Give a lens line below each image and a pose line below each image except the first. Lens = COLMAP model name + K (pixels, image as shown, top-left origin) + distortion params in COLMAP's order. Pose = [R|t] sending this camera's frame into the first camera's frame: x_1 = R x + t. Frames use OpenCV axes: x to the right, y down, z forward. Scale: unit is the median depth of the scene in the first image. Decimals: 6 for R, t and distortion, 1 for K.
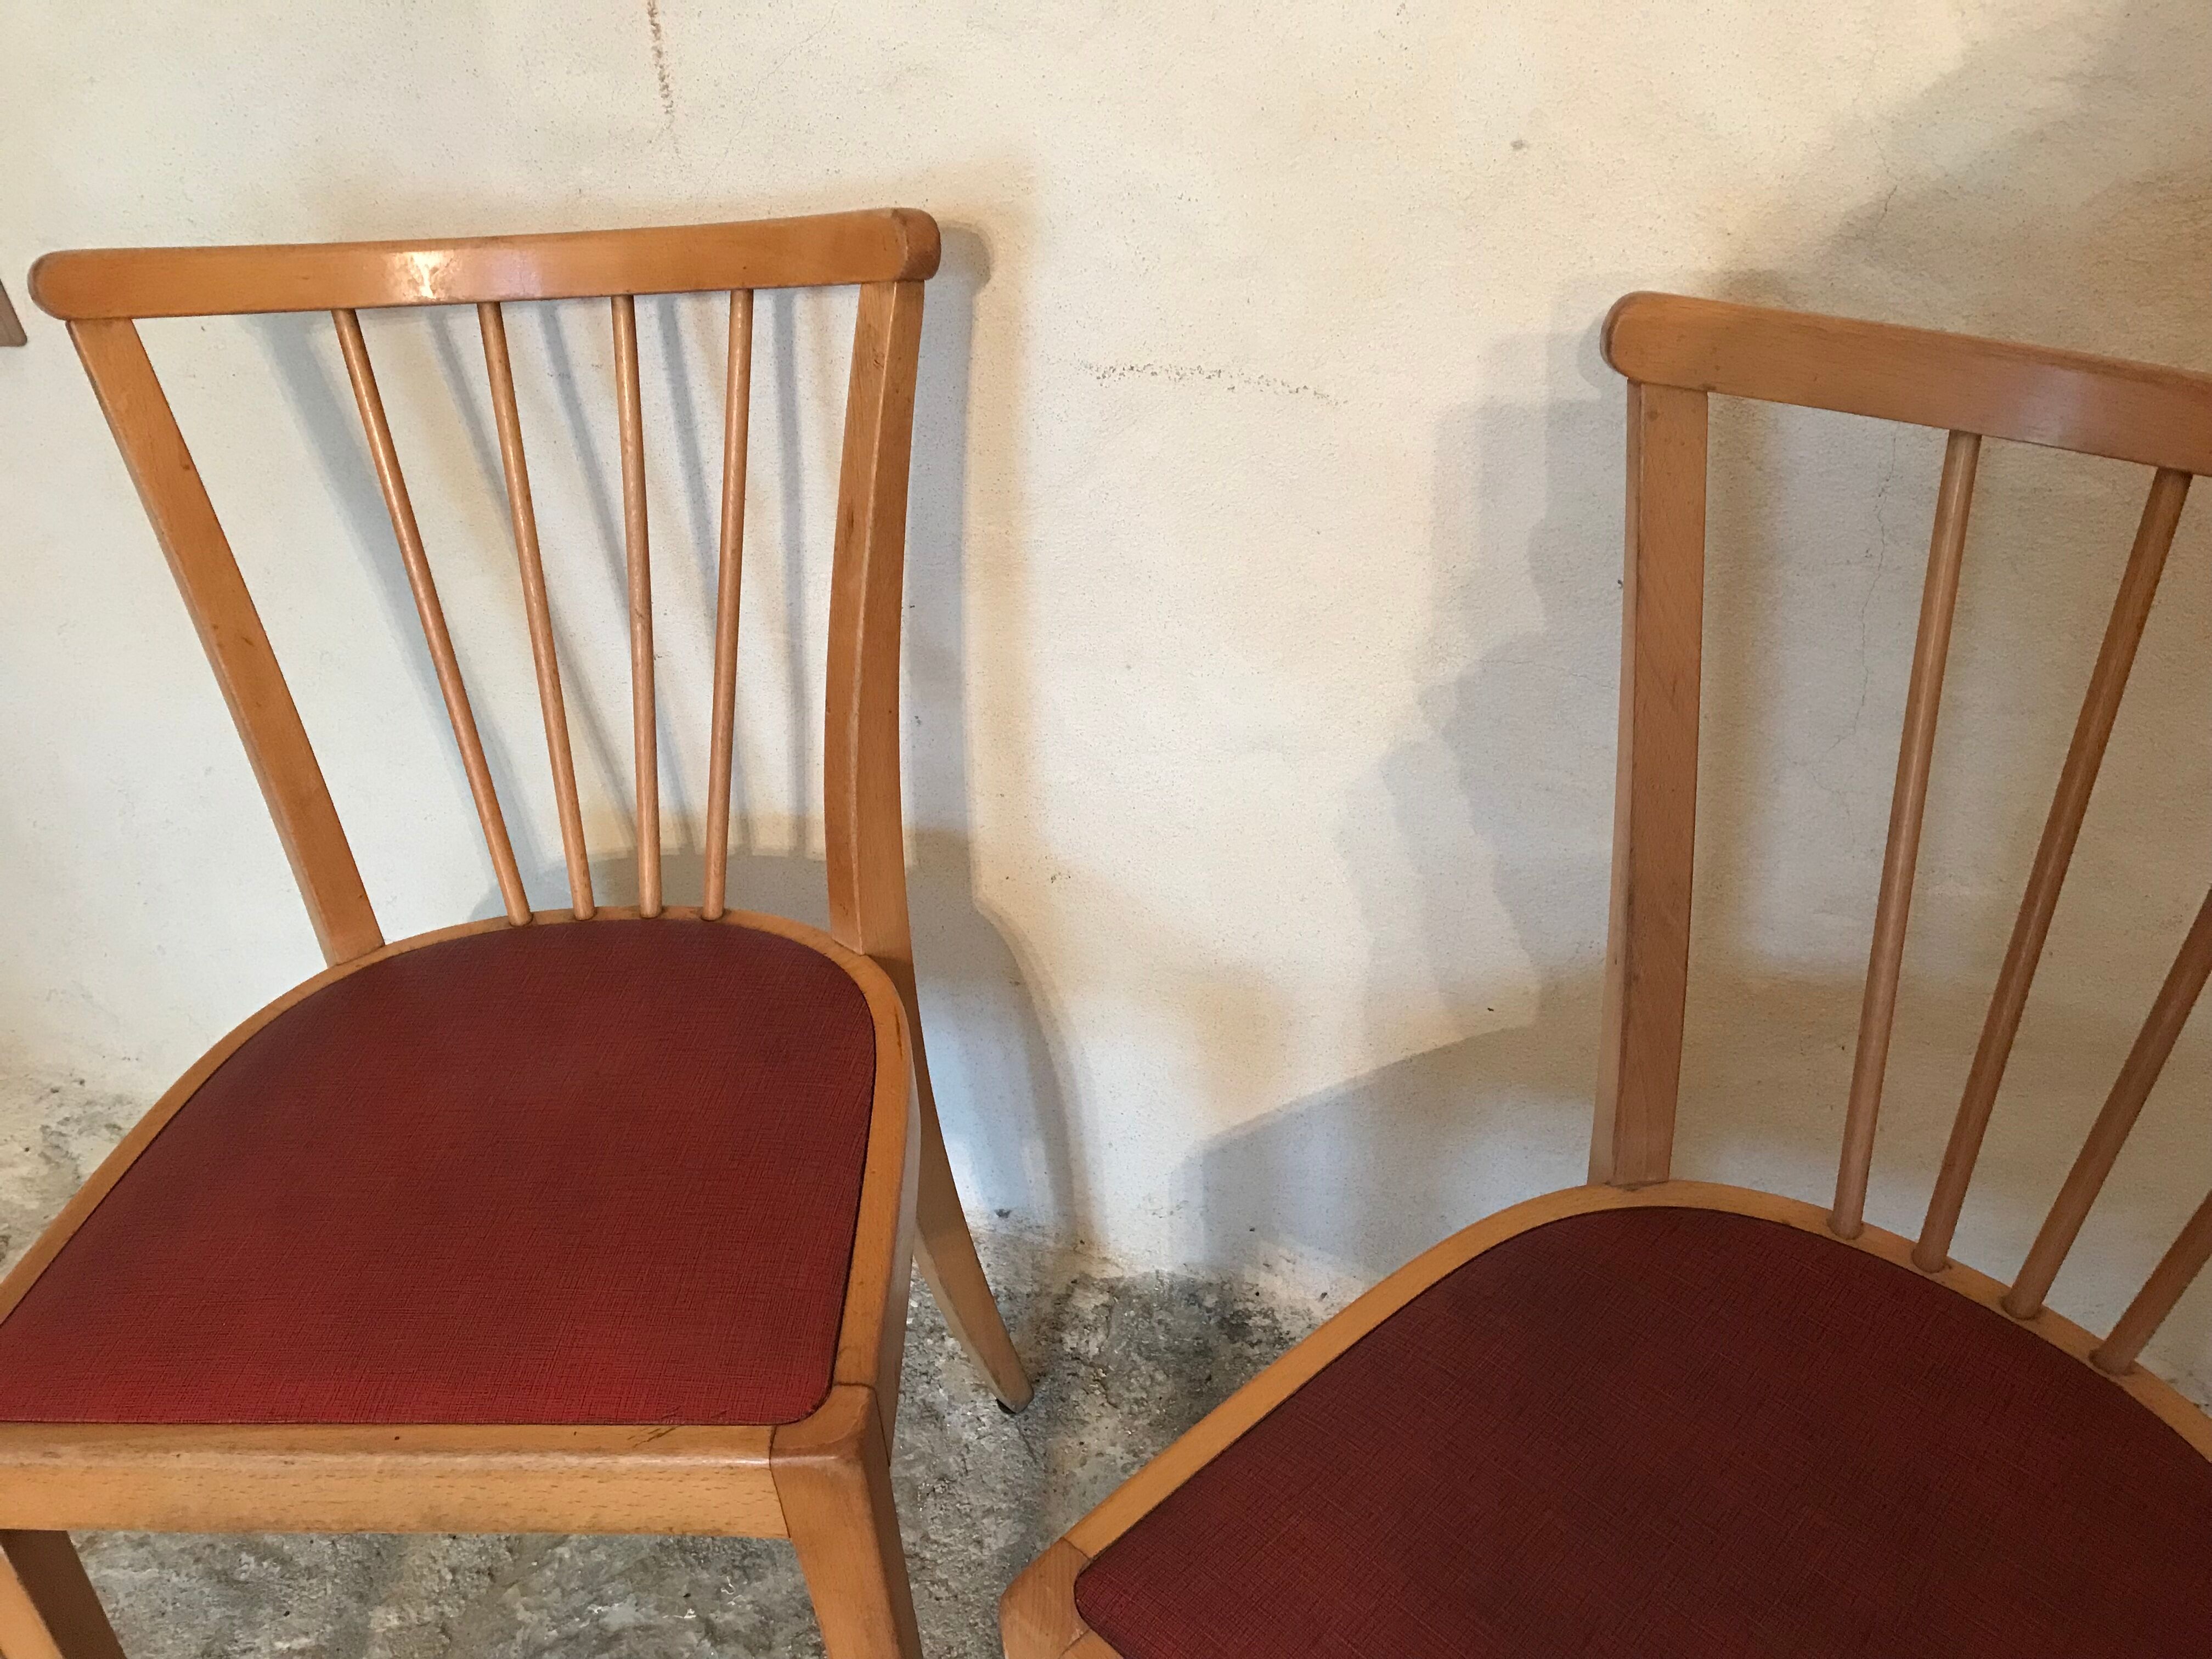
lens RADIAL K [[1824.0, 0, 1104.4], [0, 1824.0, 821.1], [0, 0, 1]] dist [0.013381, 0.000928]
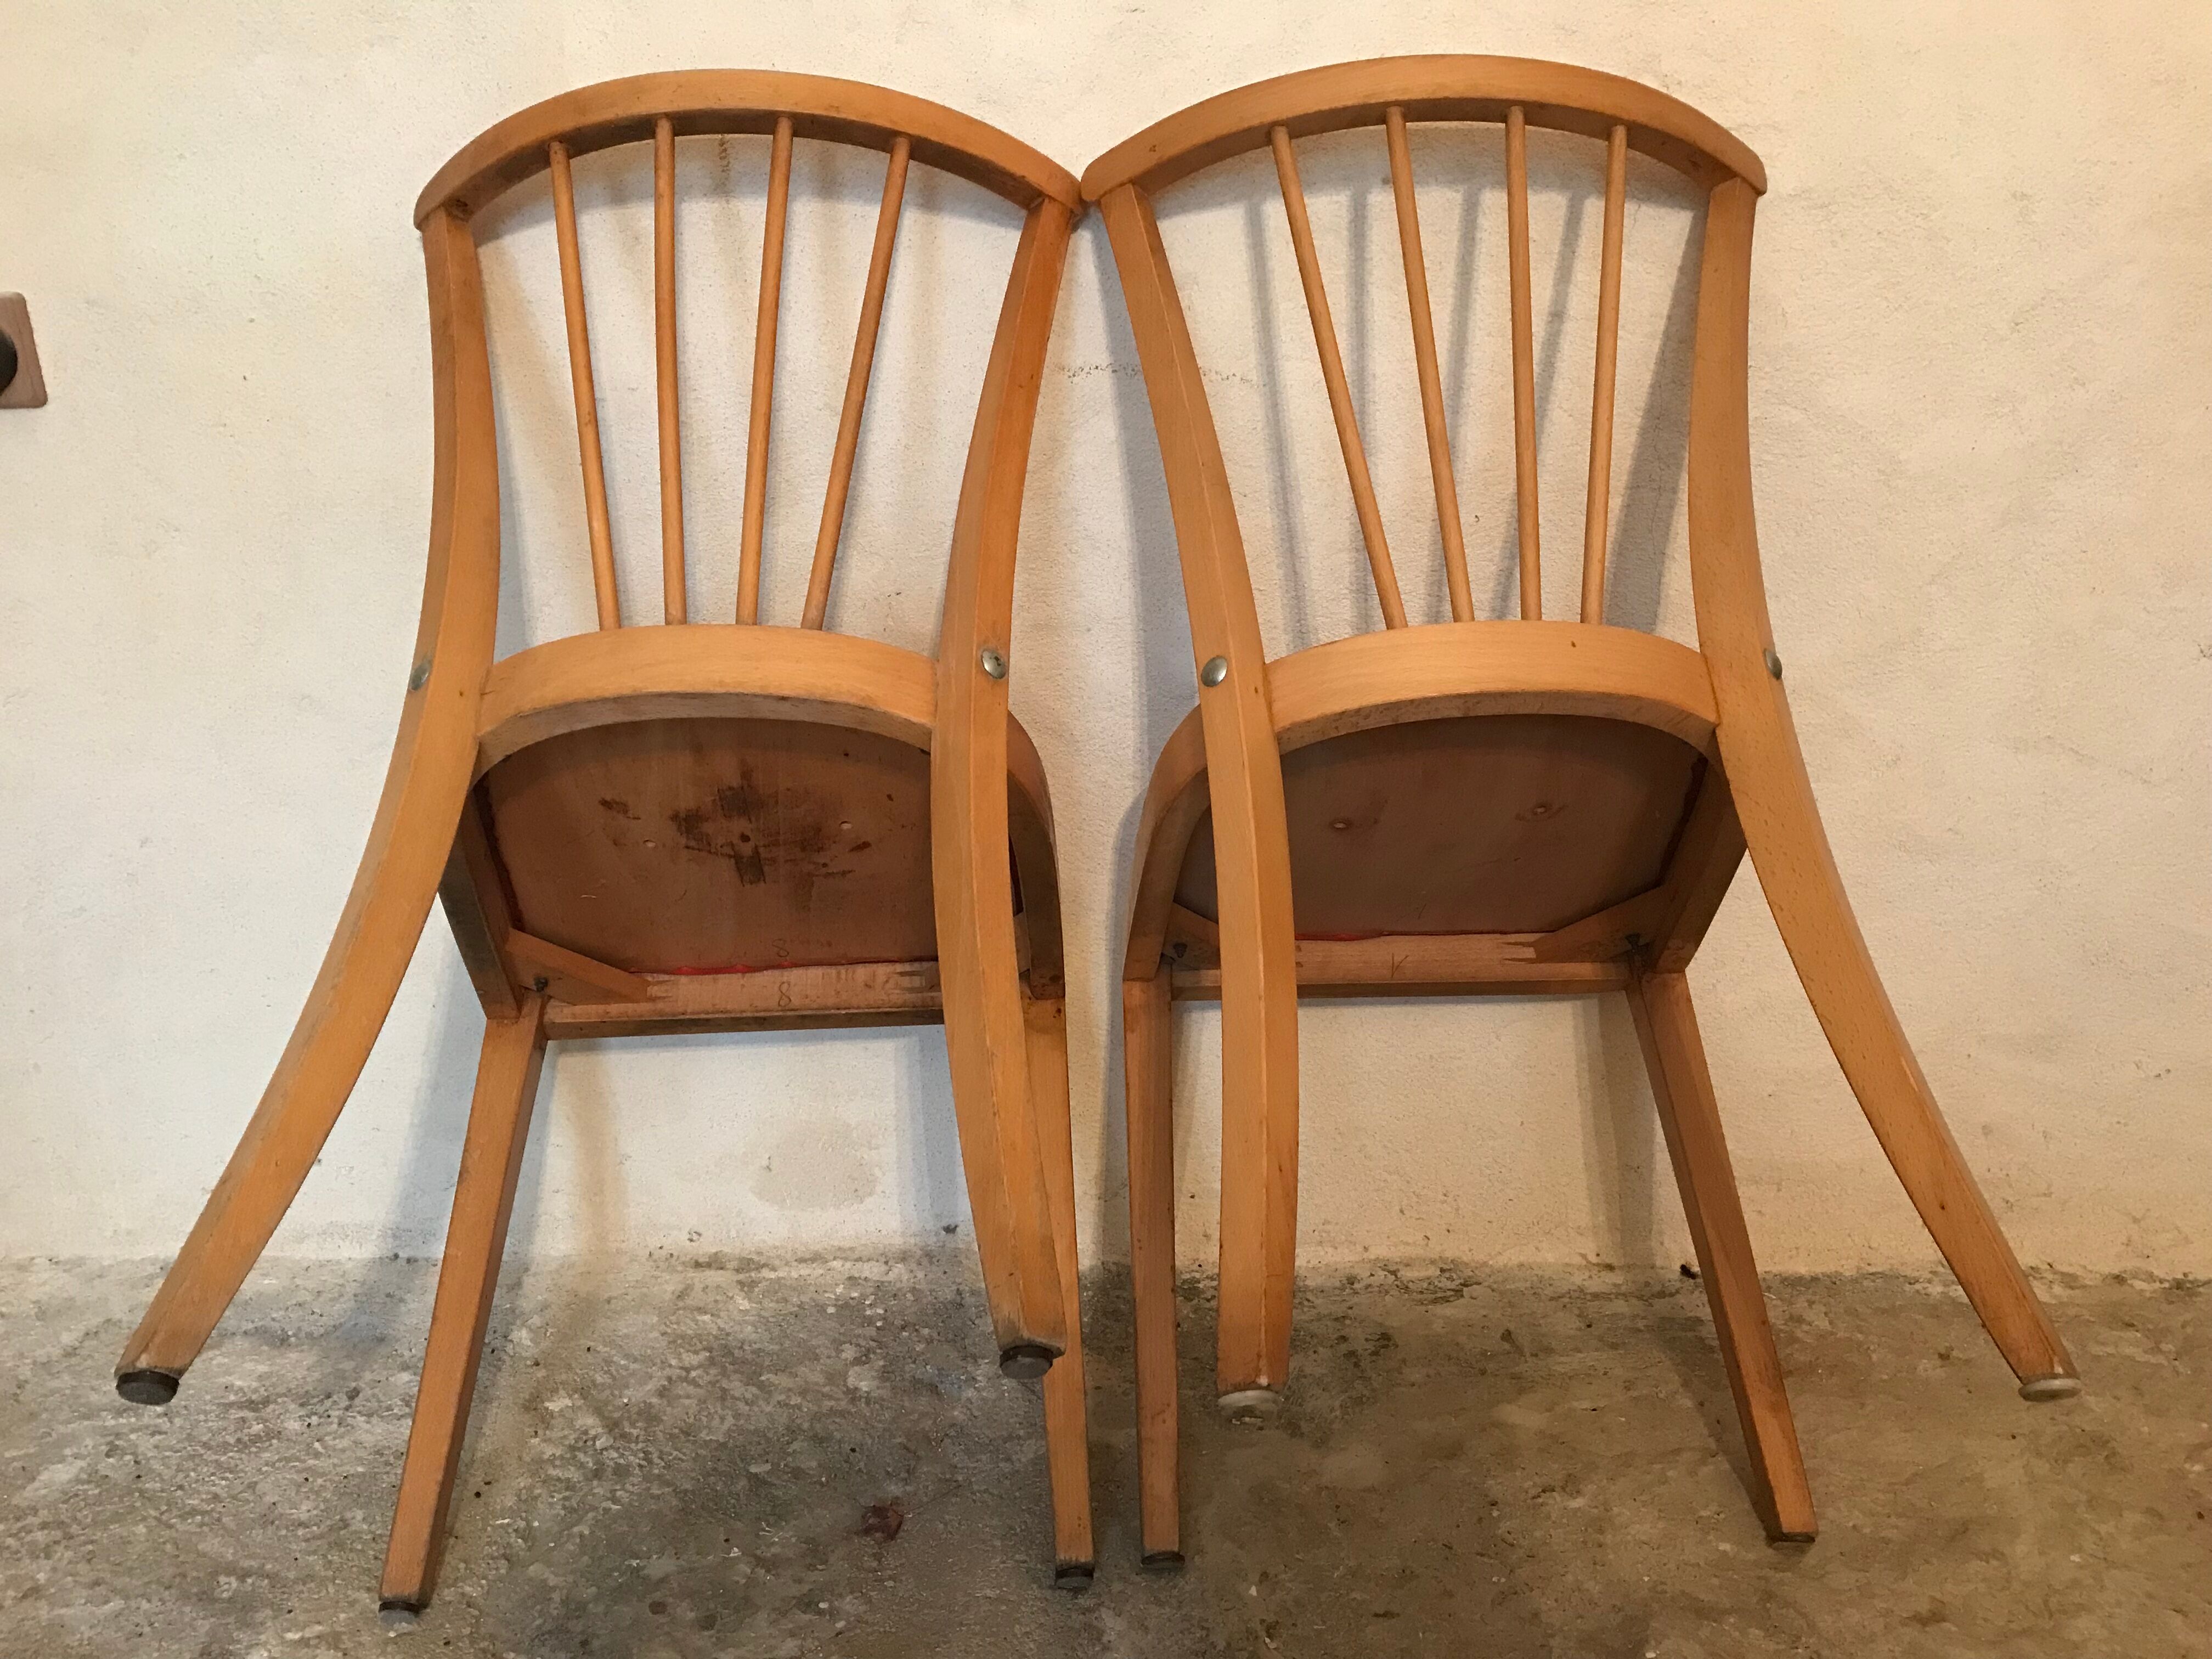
lens RADIAL K [[1824.0, 0, 1101.9], [0, 1824.0, 819.9], [0, 0, 1]] dist [0.013381, 0.000928]
pose [[0.967994, -0.033319, 0.248754, -0.272250], [0.108329, 0.949534, -0.294365, 0.377851], [-0.226392, 0.311891, 0.922752, -0.072590]]
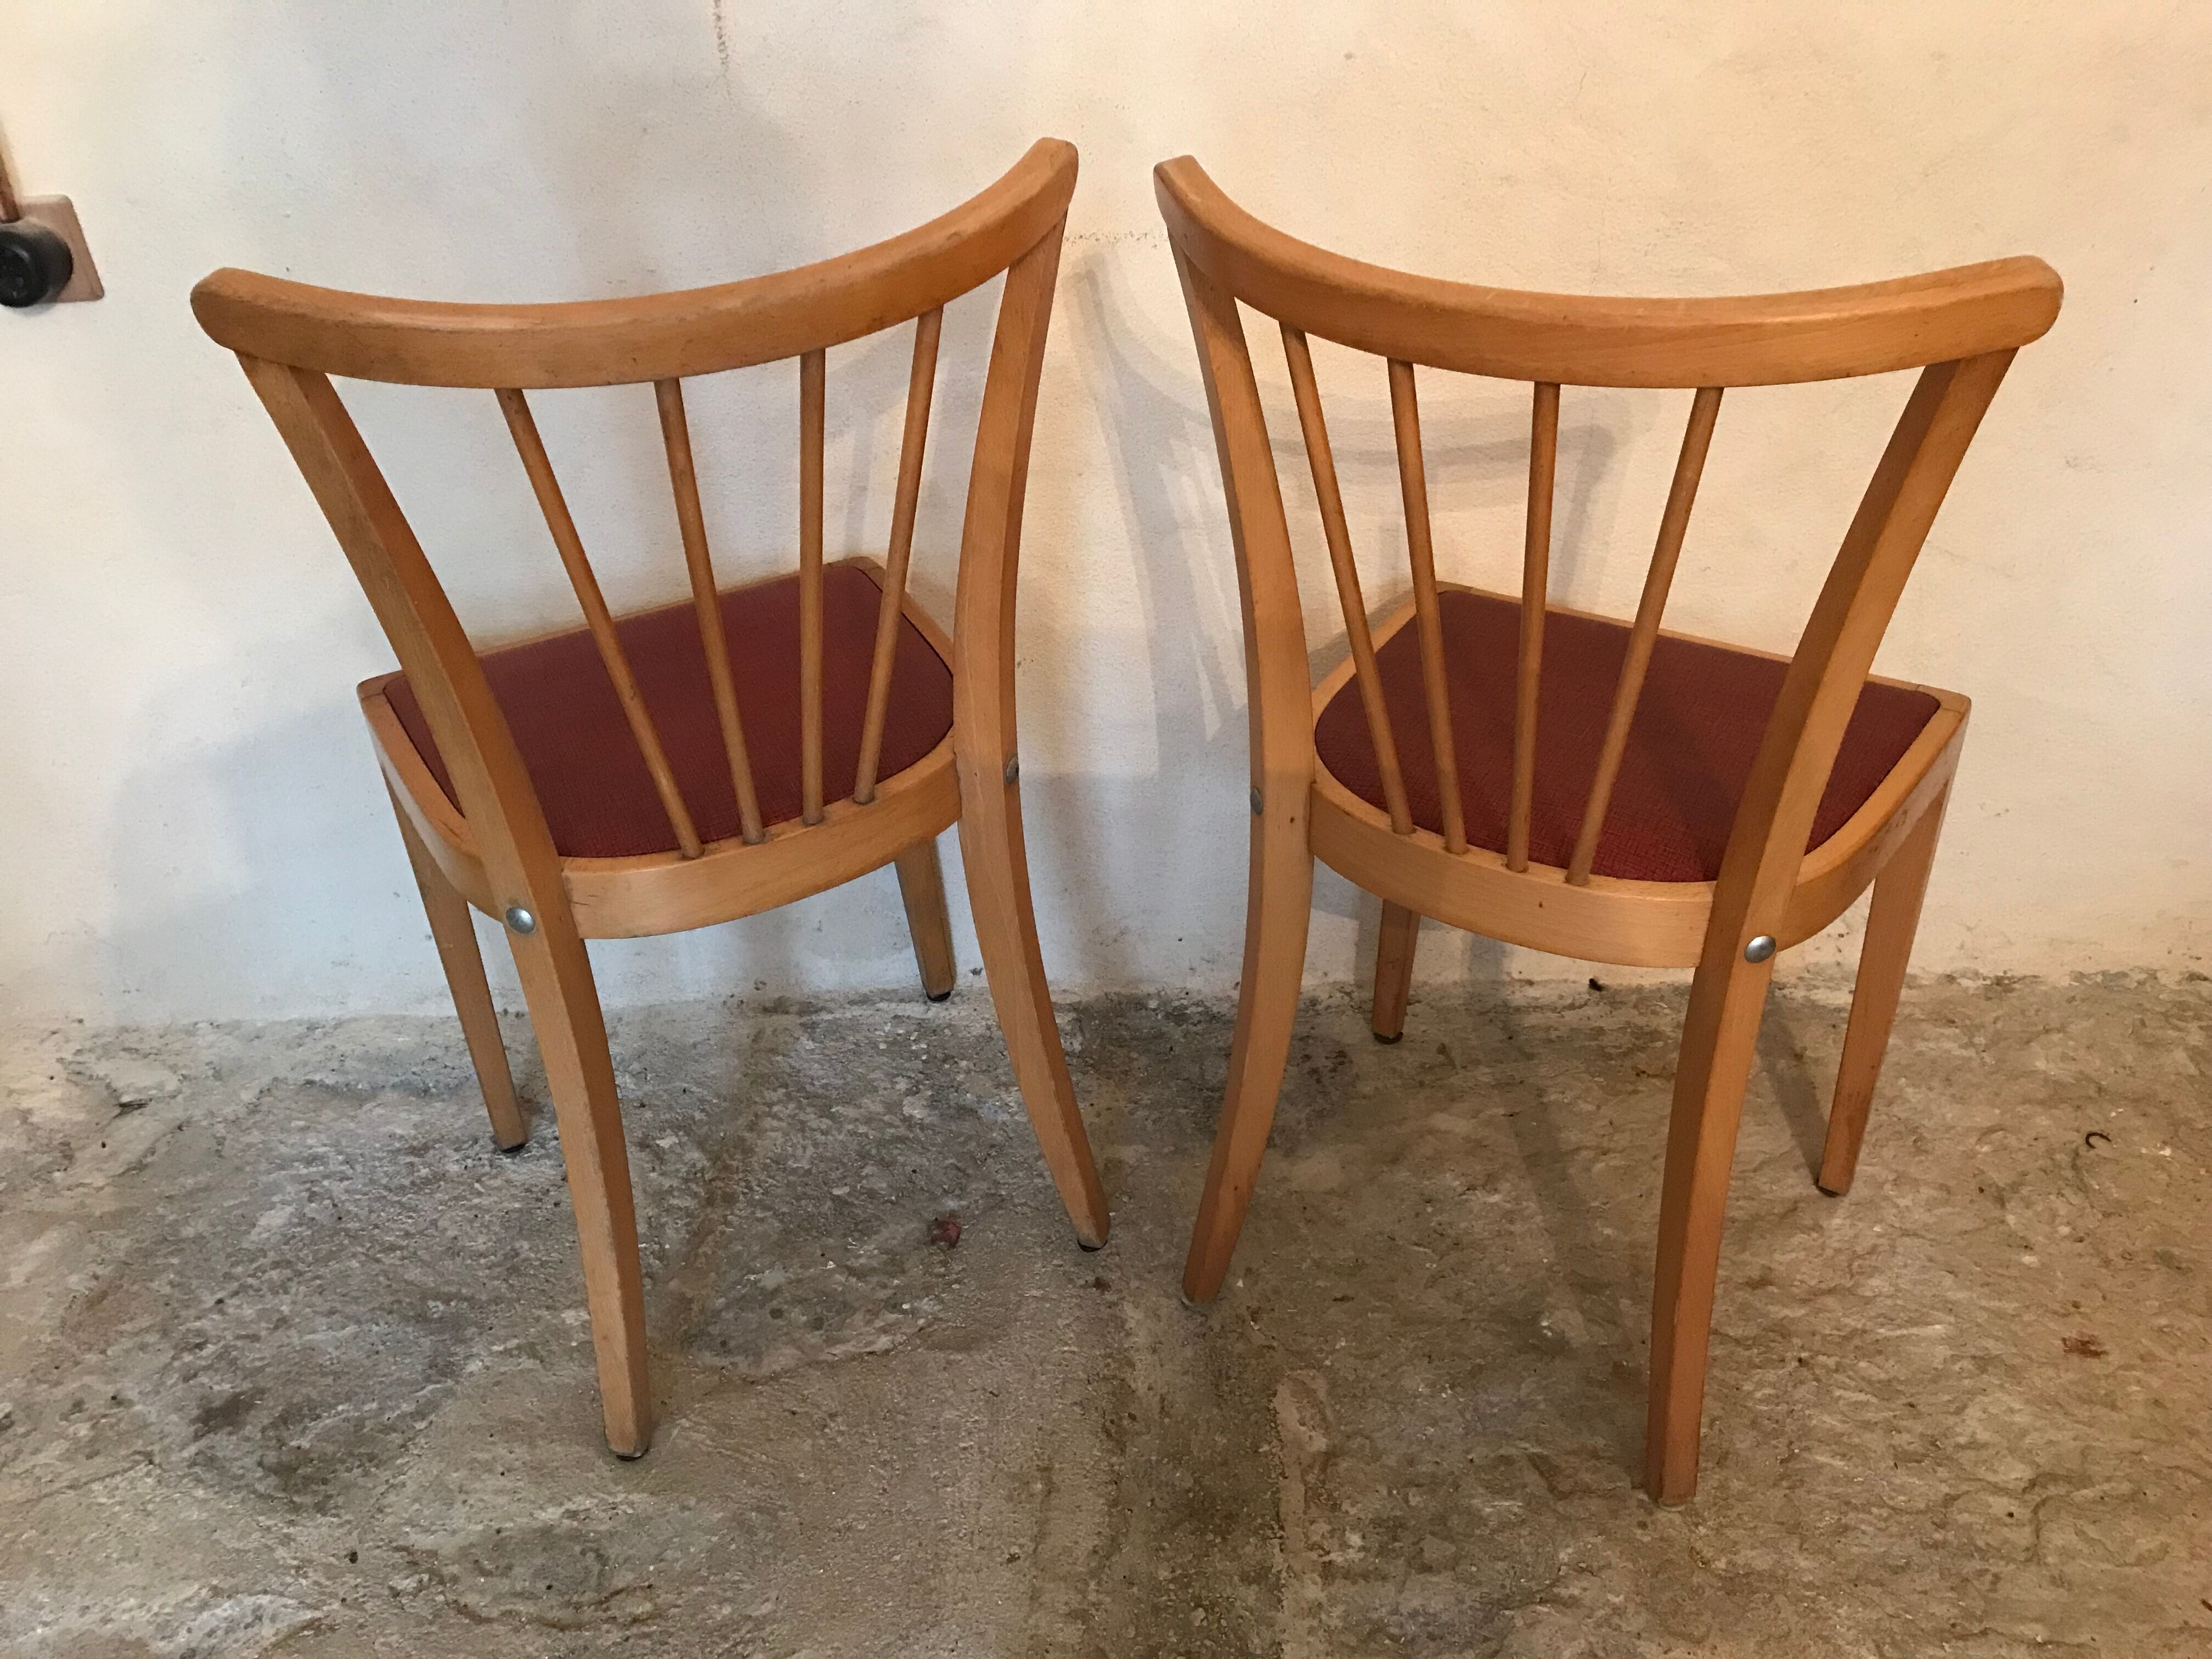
lens RADIAL K [[1824.0, 0, 1105.9], [0, 1824.0, 828.8], [0, 0, 1]] dist [0.013381, 0.000928]
pose [[0.959061, -0.129028, 0.252098, -0.328070], [0.143747, 0.988774, -0.040788, 0.222816], [-0.244005, 0.075356, 0.966842, -0.270419]]
